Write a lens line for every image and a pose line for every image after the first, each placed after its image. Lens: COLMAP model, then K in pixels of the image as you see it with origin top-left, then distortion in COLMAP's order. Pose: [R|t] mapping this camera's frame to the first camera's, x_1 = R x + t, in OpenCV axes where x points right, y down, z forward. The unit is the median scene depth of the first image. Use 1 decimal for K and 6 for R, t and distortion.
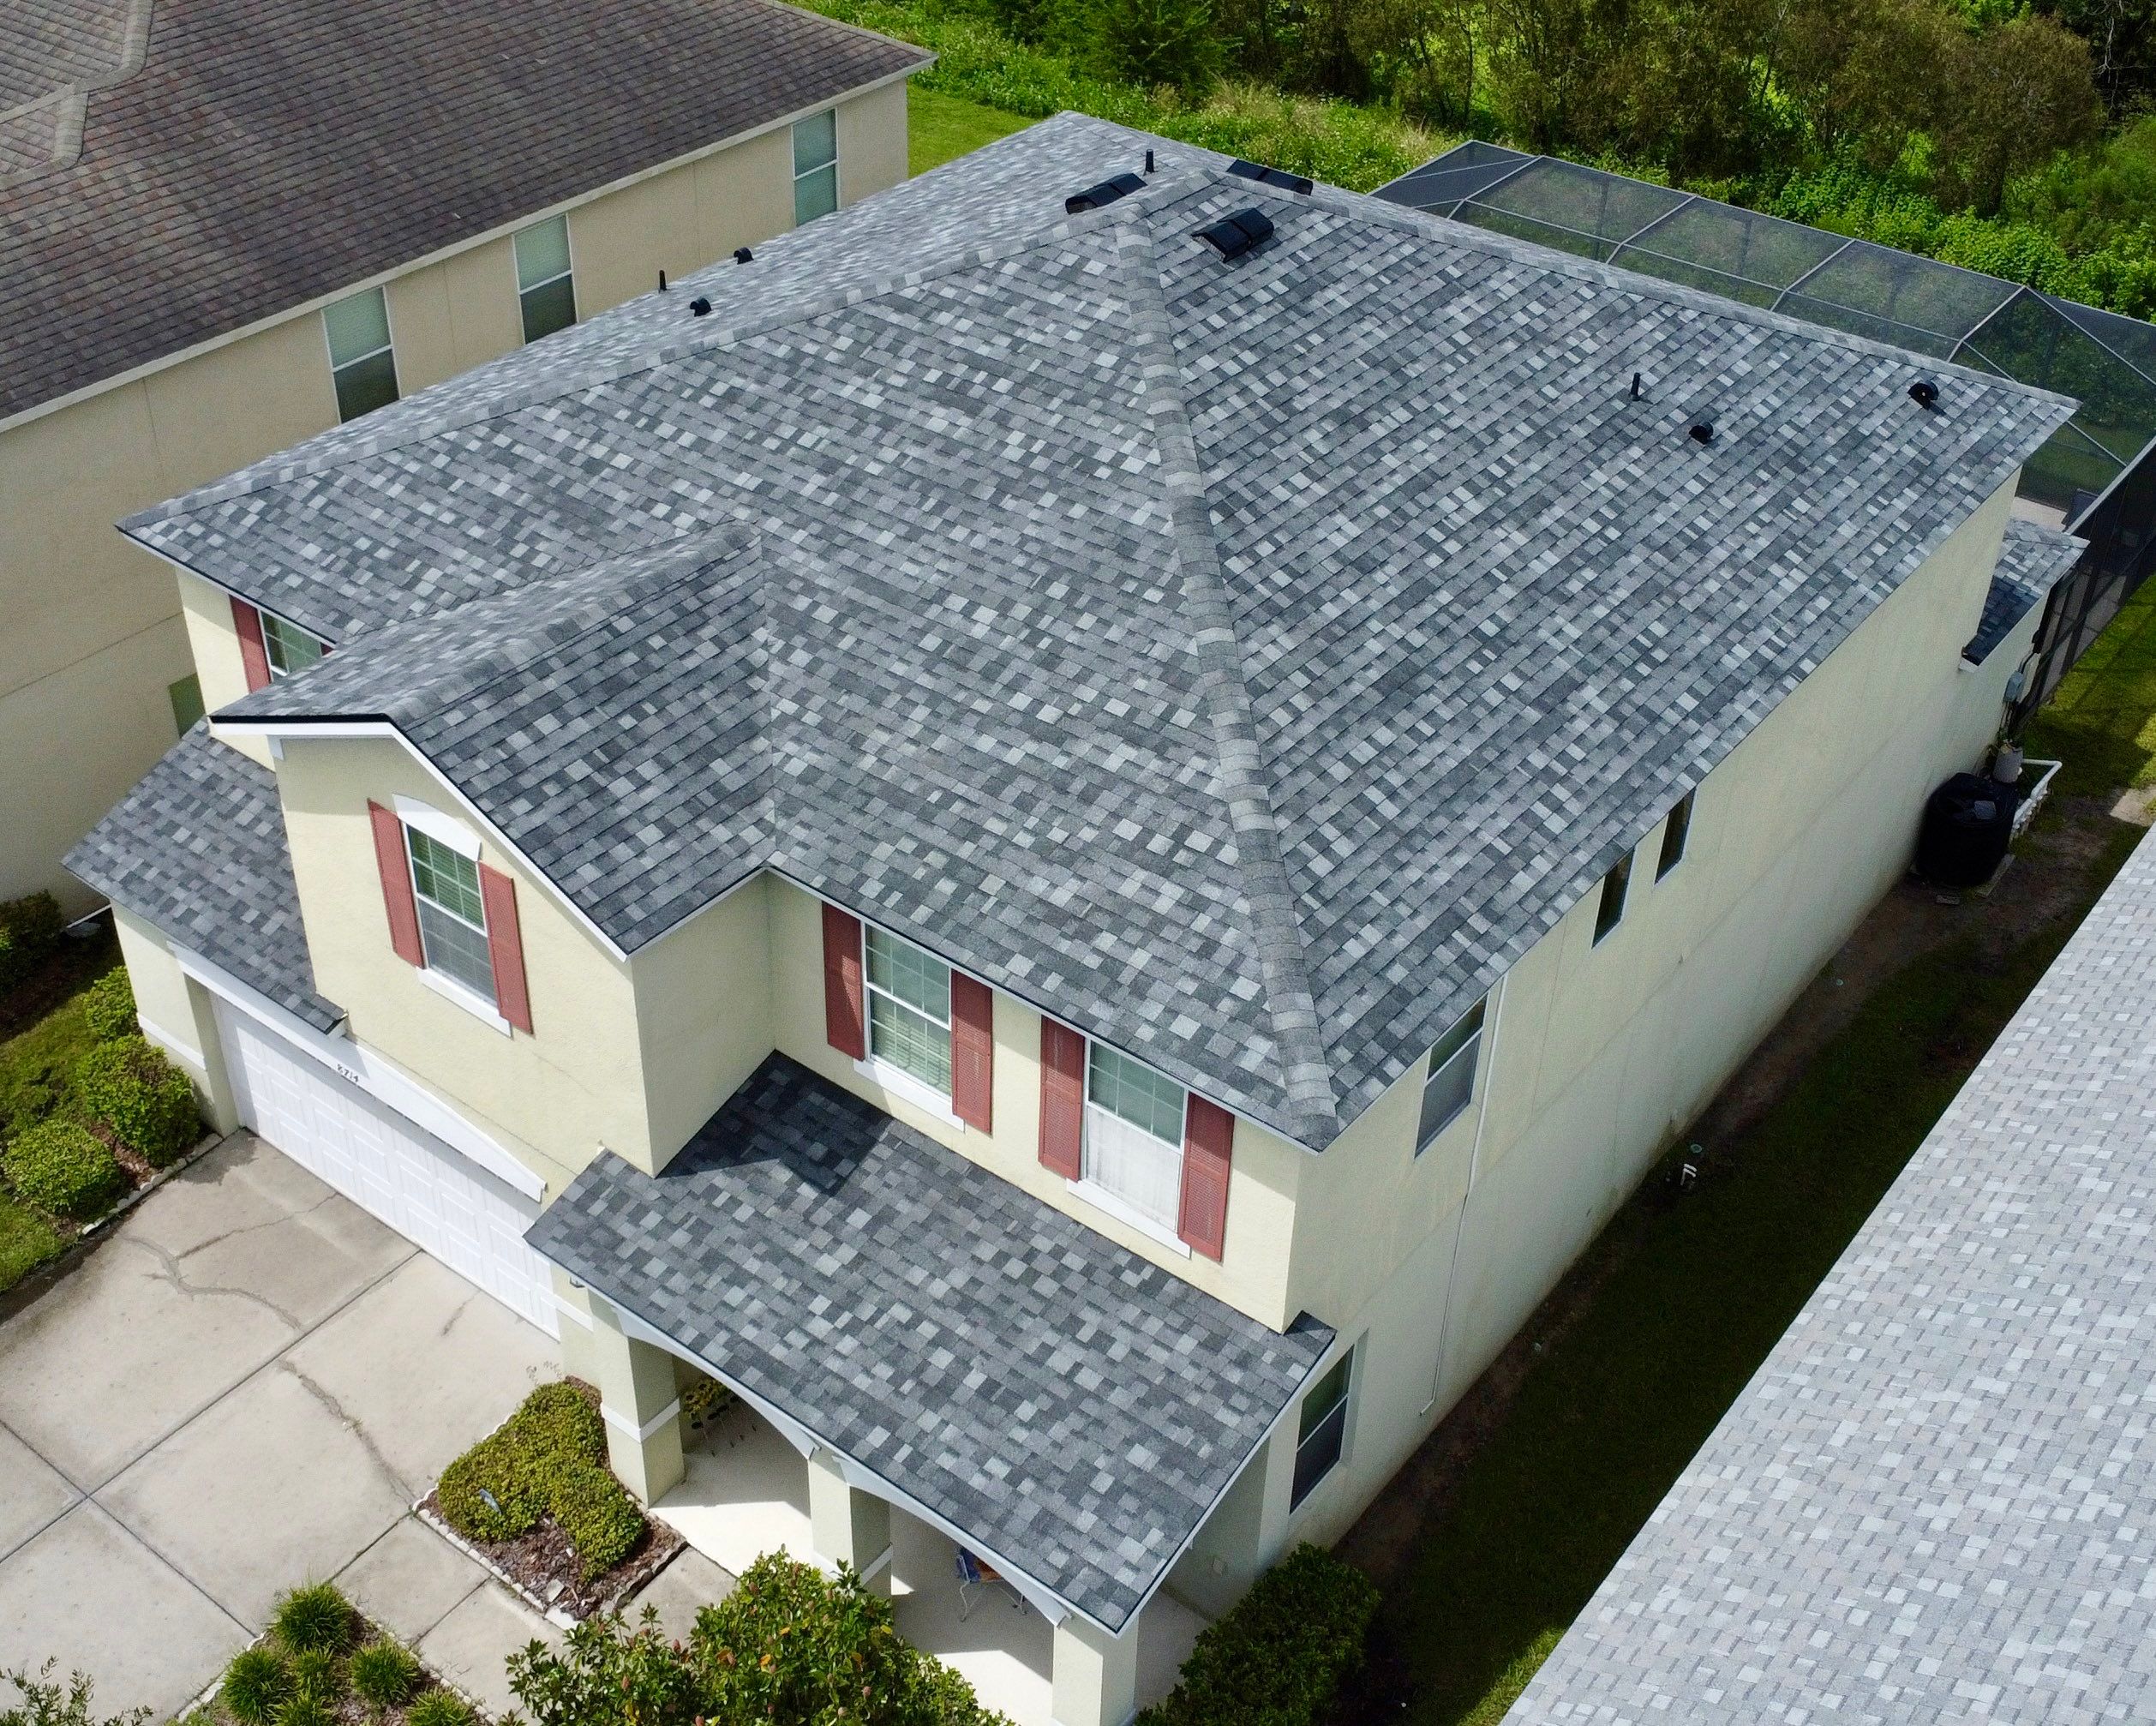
lens RADIAL K [[2481.3, 0, 1037.7], [0, 2481.3, 815.8], [0, 0, 1]] dist [-0.035733, 0.085708]
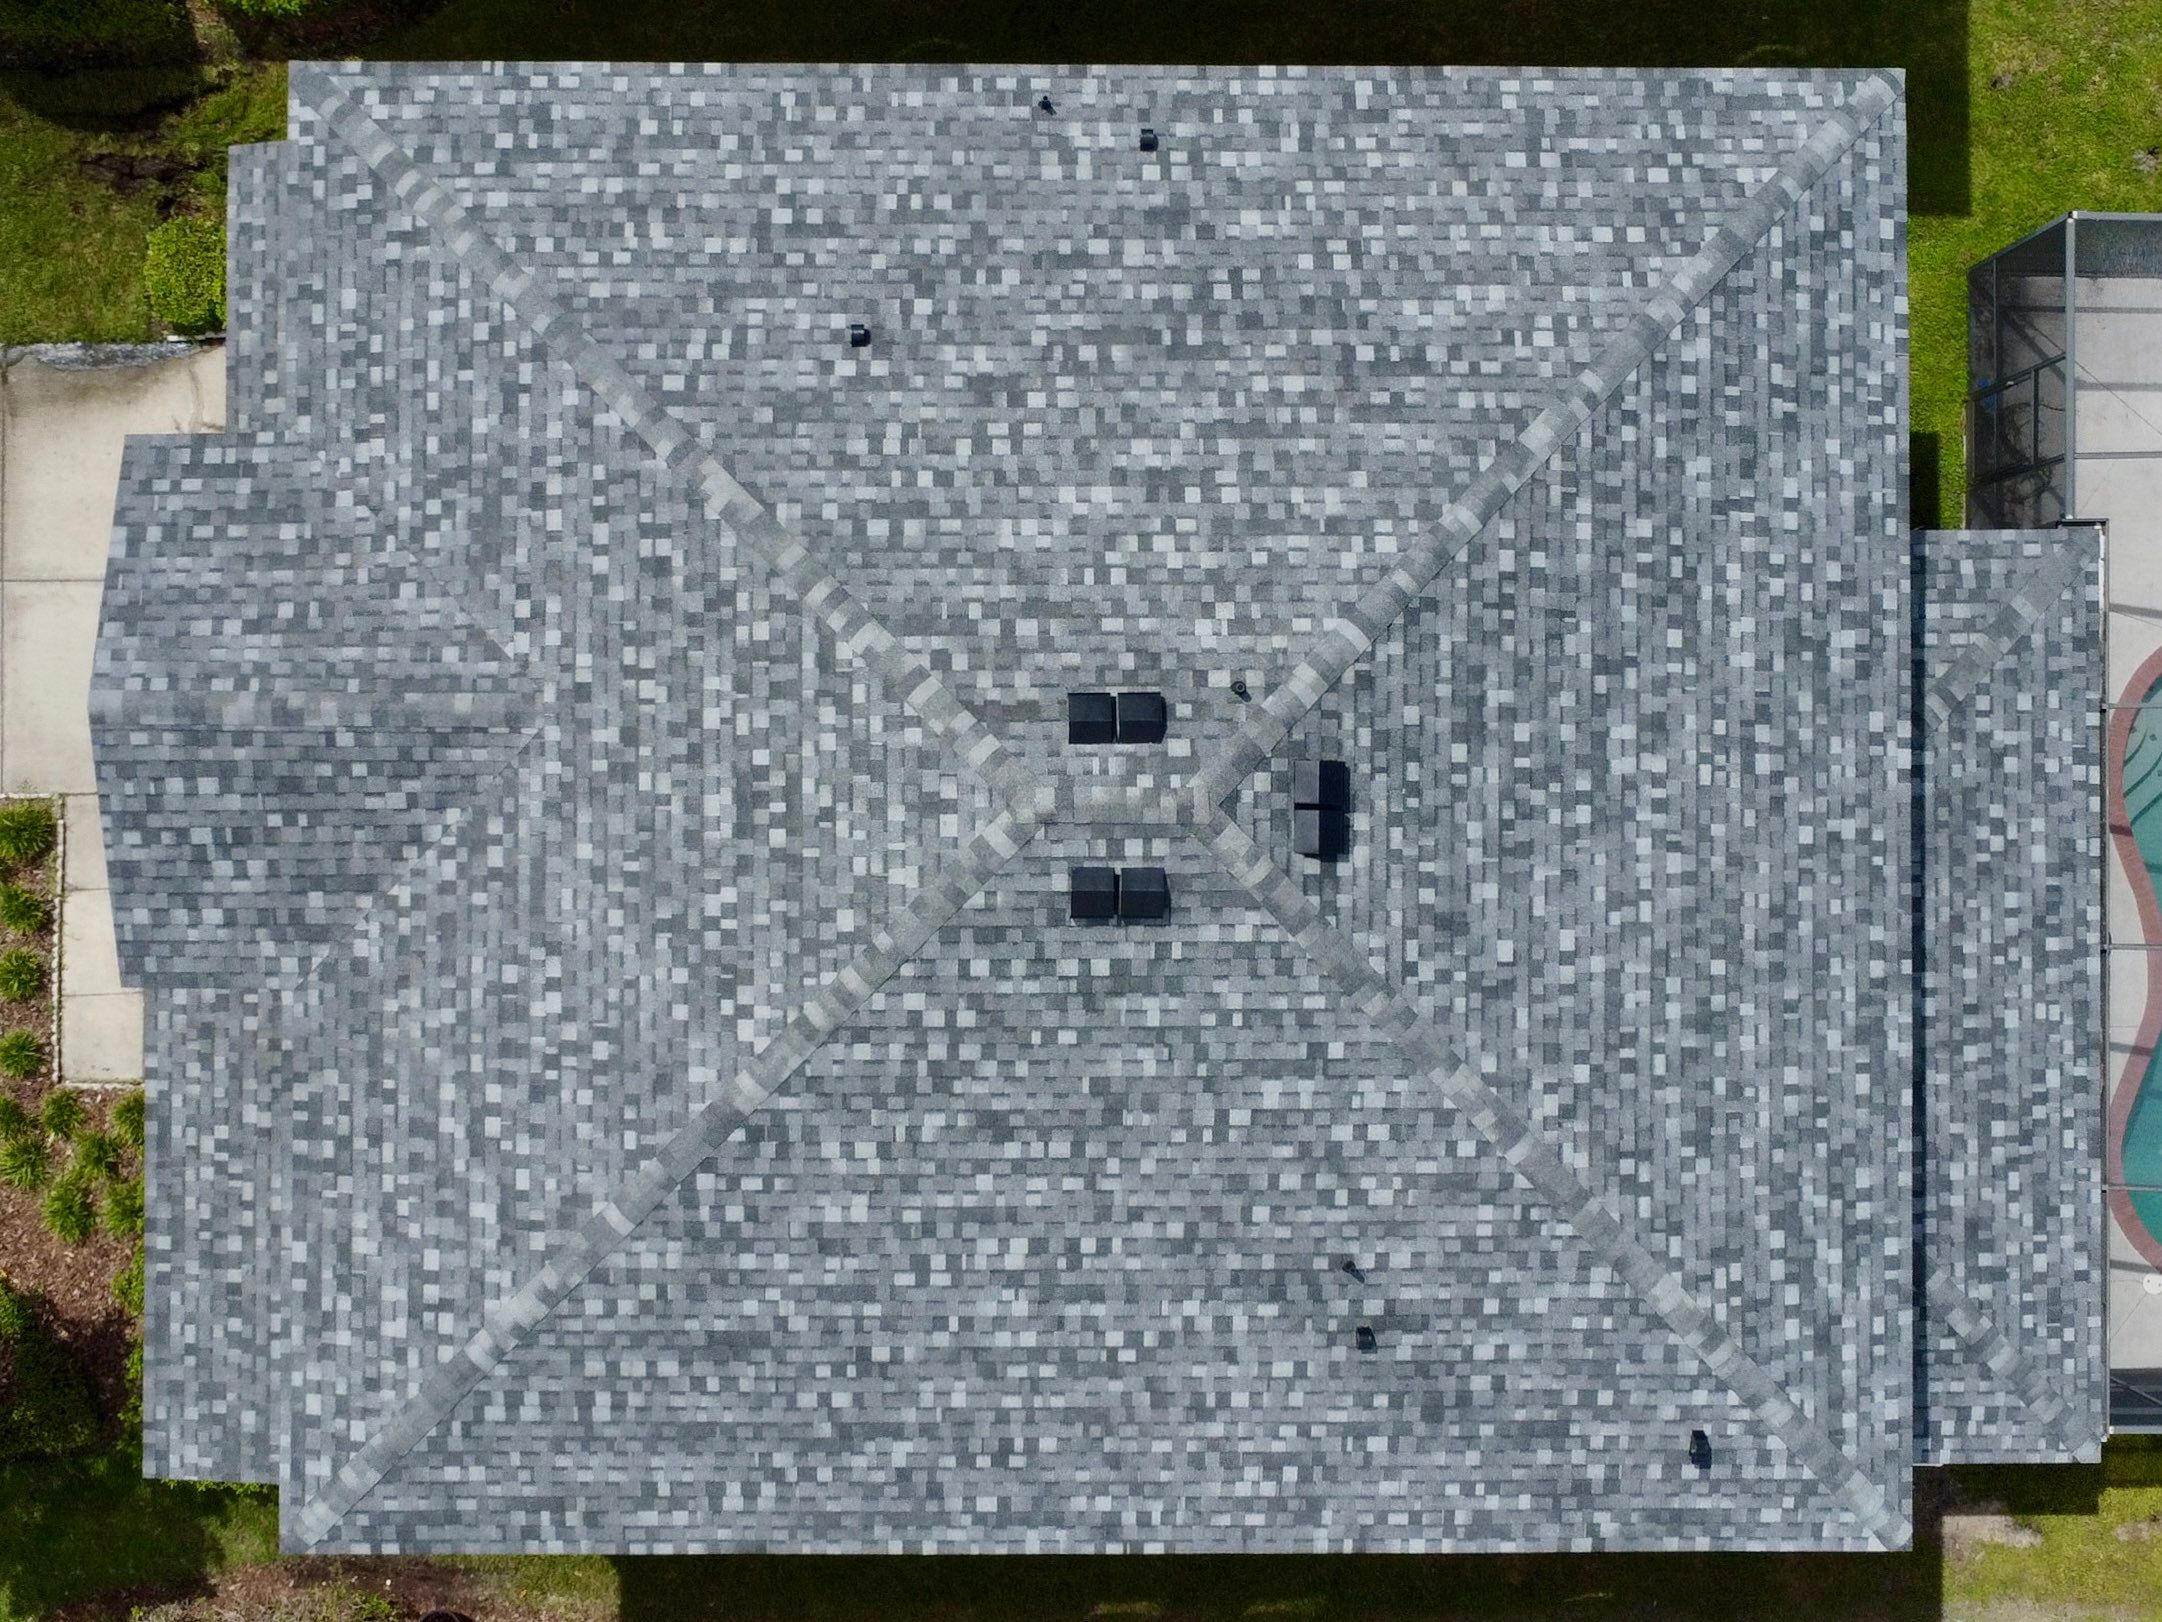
lens RADIAL K [[2917.2, 0, 1057.8], [0, 2917.2, 764.7], [0, 0, 1]] dist [-0.039949, 0.107113]
pose [[0.616953, 0.786807, -0.017421, 0.051319], [-0.464578, 0.381975, 0.798913, -1.160894], [0.635245, -0.484799, 0.601194, 0.411038]]
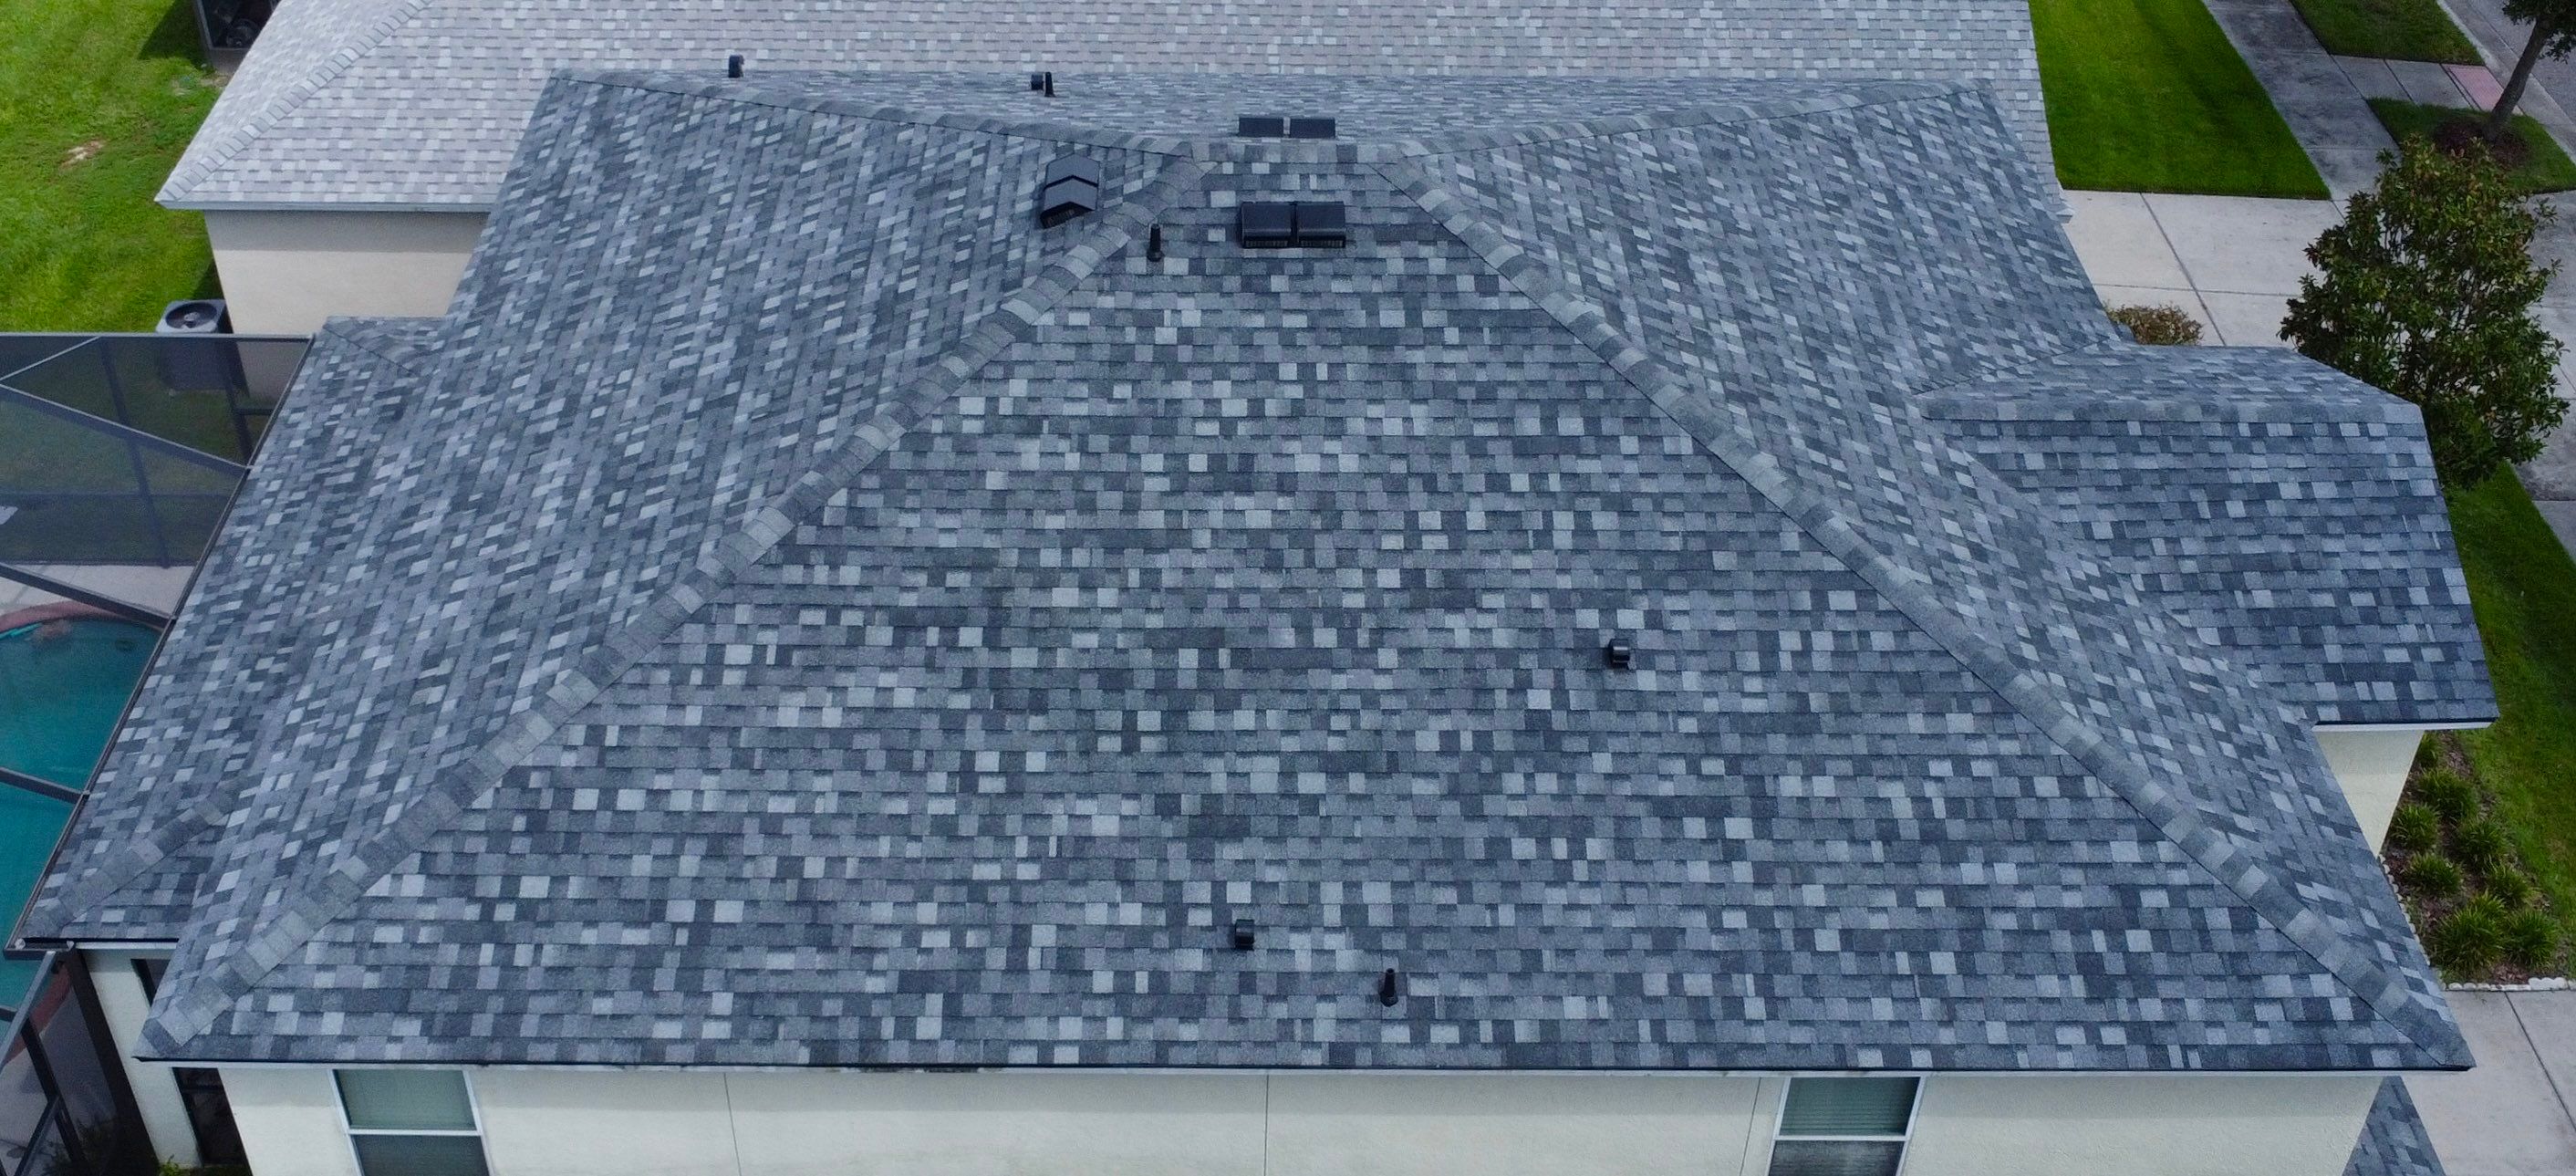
lens RADIAL K [[2657.5, 0, 1213.7], [0, 2657.5, 591.0], [0, 0, 1]] dist [-0.031076, 0.030386]
pose [[-0.616822, -0.499290, 0.608473, -0.585426], [0.441868, 0.420089, 0.792640, -0.976914], [-0.651370, 0.757783, -0.038499, 1.263535]]
